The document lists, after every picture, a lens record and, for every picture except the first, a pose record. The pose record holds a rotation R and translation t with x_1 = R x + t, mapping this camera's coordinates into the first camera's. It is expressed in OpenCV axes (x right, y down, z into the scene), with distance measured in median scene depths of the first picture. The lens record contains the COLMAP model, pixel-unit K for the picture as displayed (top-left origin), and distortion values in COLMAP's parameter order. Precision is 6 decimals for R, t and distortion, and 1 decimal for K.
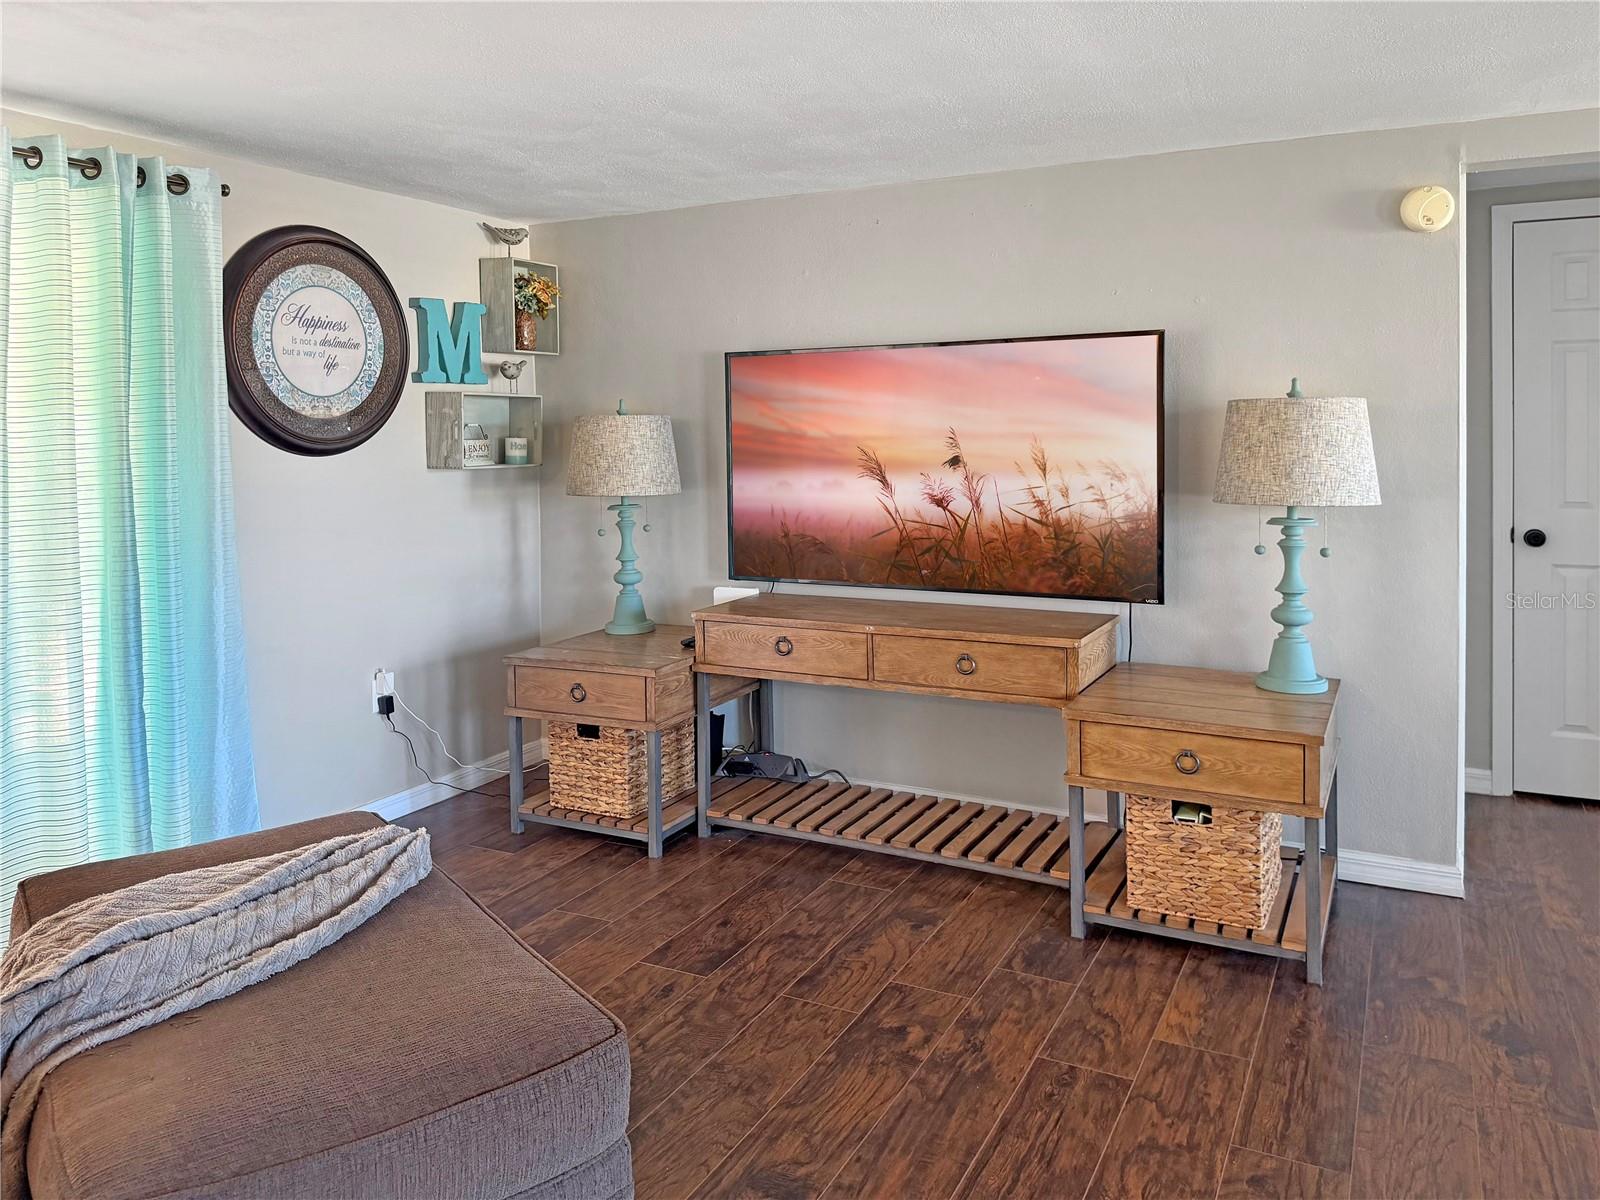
lens RADIAL K [[1136.5, 0, 800.7], [0, 1136.5, 487.2], [0, 0, 1]] dist [0.114391, -0.185784]
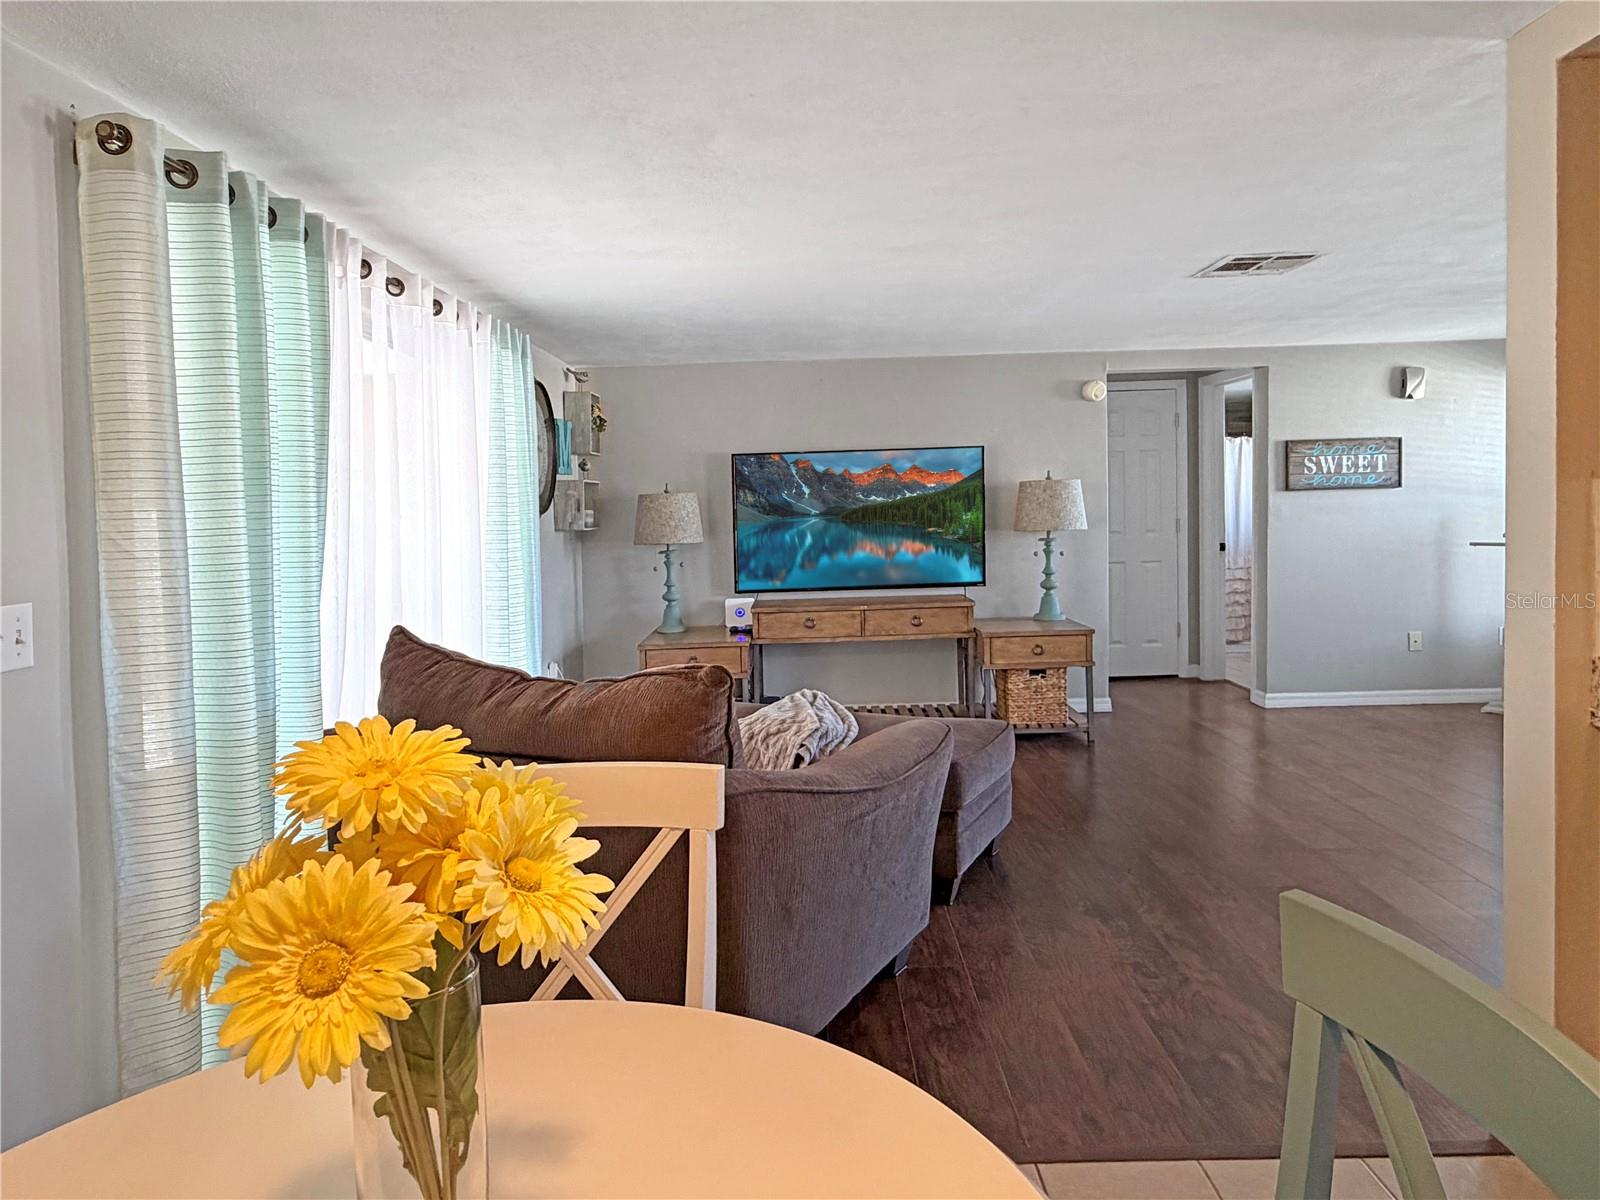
lens RADIAL K [[1012.1, 0, 867.0], [0, 1012.1, 554.3], [0, 0, 1]] dist [0.007025, 0.000721]
pose [[0.880831, -0.045768, 0.471213, -0.649398], [0.045451, 0.998894, 0.012061, 0.018220], [-0.471244, 0.010793, 0.881937, -0.405437]]
